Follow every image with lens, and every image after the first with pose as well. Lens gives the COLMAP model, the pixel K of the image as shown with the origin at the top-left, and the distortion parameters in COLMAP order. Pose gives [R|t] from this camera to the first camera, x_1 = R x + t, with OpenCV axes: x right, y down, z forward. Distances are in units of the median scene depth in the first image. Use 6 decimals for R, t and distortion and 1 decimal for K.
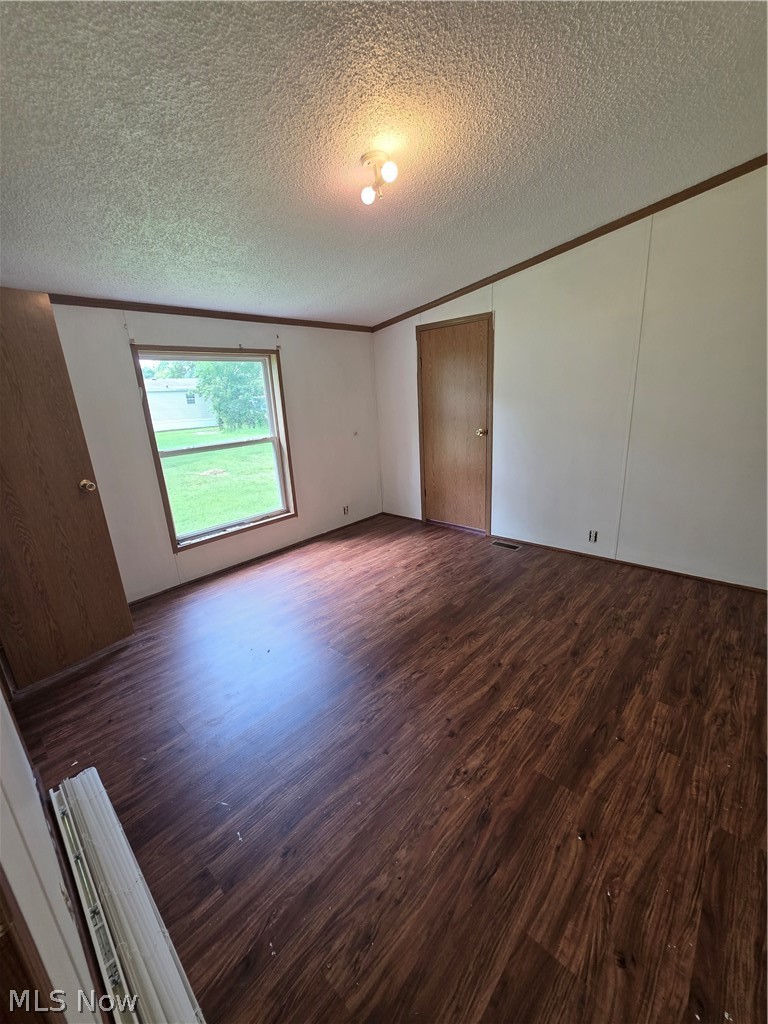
lens RADIAL K [[408.3, 0, 389.3], [0, 408.3, 509.8], [0, 0, 1]] dist [0.003667, -0.000094]
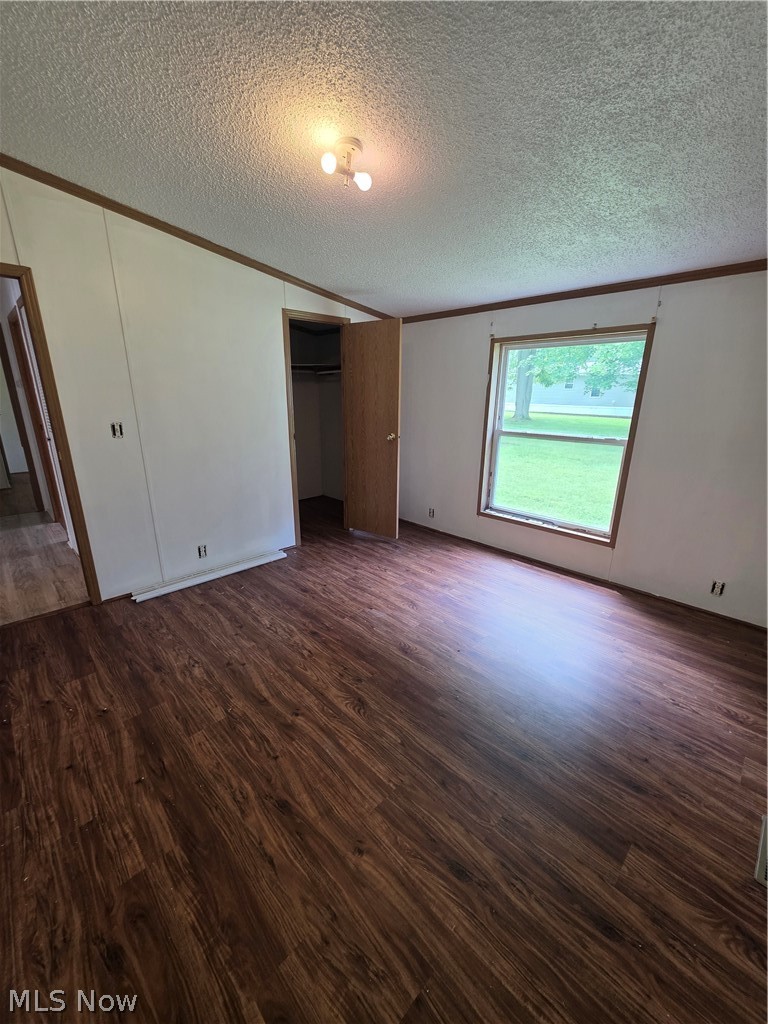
lens RADIAL K [[408.3, 0, 378.7], [0, 408.3, 511.5], [0, 0, 1]] dist [0.003667, -0.000094]
pose [[-0.059863, 0.335483, -0.940142, 0.975525], [-0.277809, 0.899022, 0.338499, -0.360842], [0.958769, 0.281444, 0.039382, 1.070557]]
